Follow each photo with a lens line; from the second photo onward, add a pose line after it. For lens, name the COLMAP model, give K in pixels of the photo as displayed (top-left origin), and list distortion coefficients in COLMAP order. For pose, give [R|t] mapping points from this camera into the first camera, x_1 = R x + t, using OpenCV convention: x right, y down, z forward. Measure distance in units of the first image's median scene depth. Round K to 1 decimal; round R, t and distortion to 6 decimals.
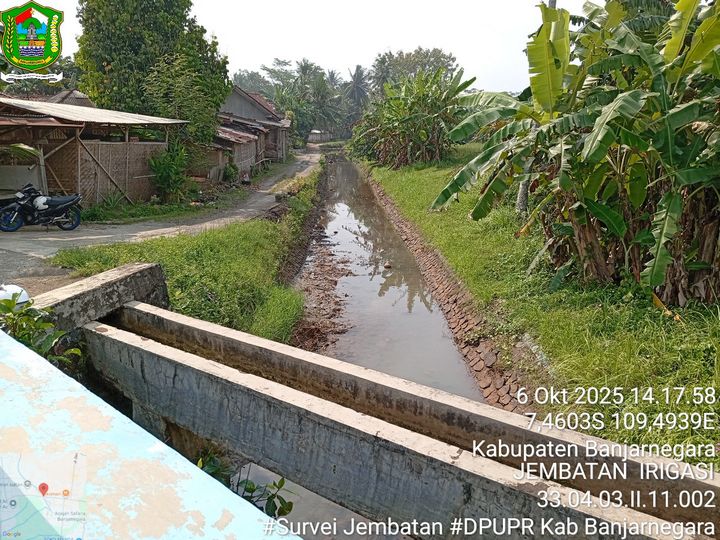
lens RADIAL K [[553.1, 0, 359.0], [0, 553.1, 273.7], [0, 0, 1]] dist [0.004494, -0.051497]
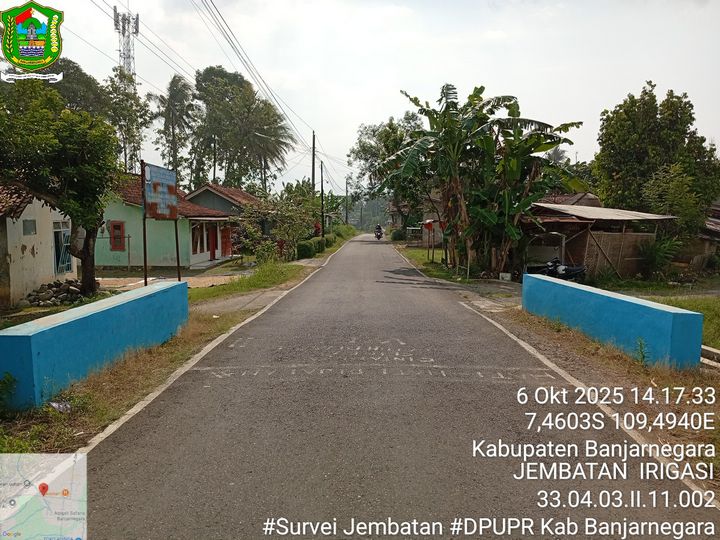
lens RADIAL K [[553.1, 0, 360.2], [0, 553.1, 273.4], [0, 0, 1]] dist [0.004494, -0.051497]
pose [[0.670688, 0.063826, -0.738989, 0.119578], [-0.179742, 0.980582, -0.078437, 0.062951], [0.719632, 0.185435, 0.669136, -0.272388]]
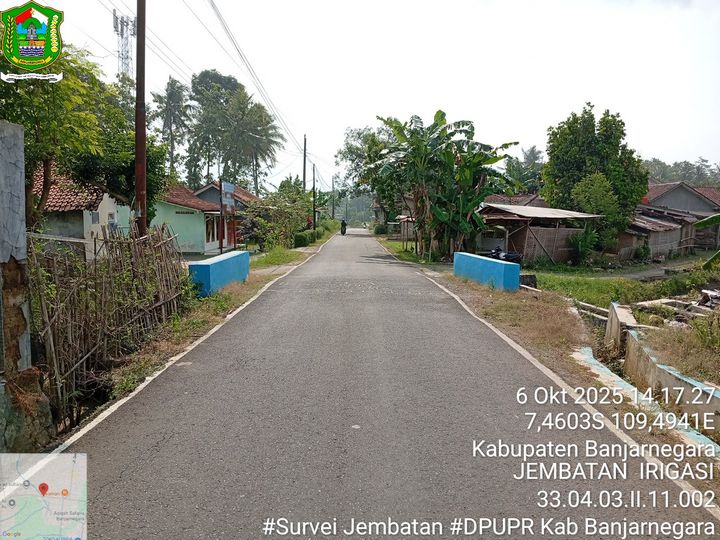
lens RADIAL K [[553.1, 0, 364.8], [0, 553.1, 265.6], [0, 0, 1]] dist [0.004494, -0.051497]
pose [[0.696770, 0.065182, -0.714327, 0.300155], [-0.184295, 0.978699, -0.090460, 0.105803], [0.693215, 0.194677, 0.693941, -0.437837]]
